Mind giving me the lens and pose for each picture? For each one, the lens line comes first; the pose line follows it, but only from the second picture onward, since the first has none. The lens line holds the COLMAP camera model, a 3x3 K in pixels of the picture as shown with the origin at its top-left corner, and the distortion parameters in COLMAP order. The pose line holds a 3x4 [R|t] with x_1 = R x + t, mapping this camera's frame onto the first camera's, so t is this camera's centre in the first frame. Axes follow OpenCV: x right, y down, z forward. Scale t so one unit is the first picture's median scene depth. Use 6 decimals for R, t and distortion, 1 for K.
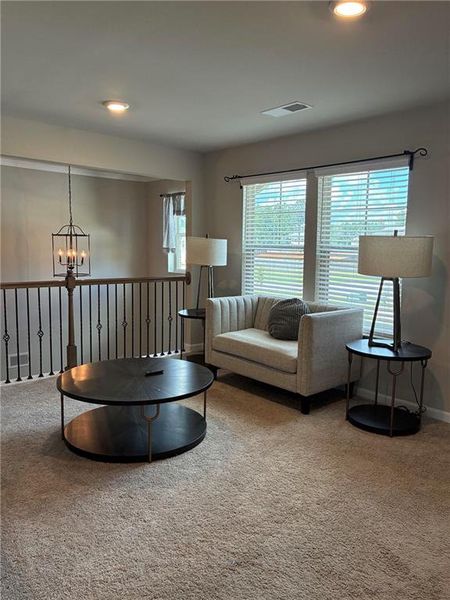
lens RADIAL K [[459.5, 0, 224.4], [0, 459.5, 296.6], [0, 0, 1]] dist [0.015546, -0.002259]
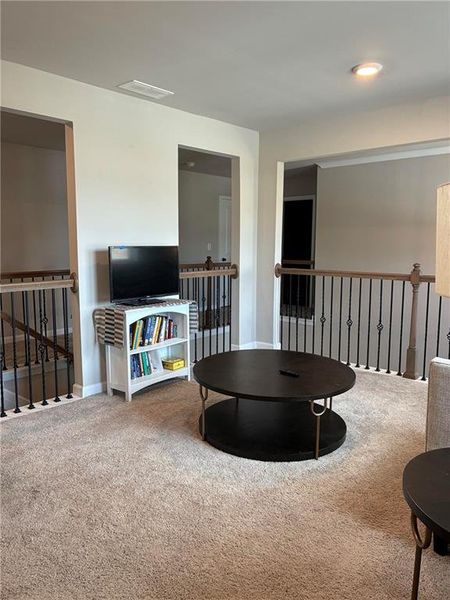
lens RADIAL K [[448.6, 0, 225.0], [0, 448.6, 300.0], [0, 0, 1]] dist [0.076379, -0.000109]
pose [[0.126908, 0.119975, -0.984632, 0.707870], [-0.113648, 0.987880, 0.105722, -0.057112], [0.985382, 0.098485, 0.139004, 0.763903]]
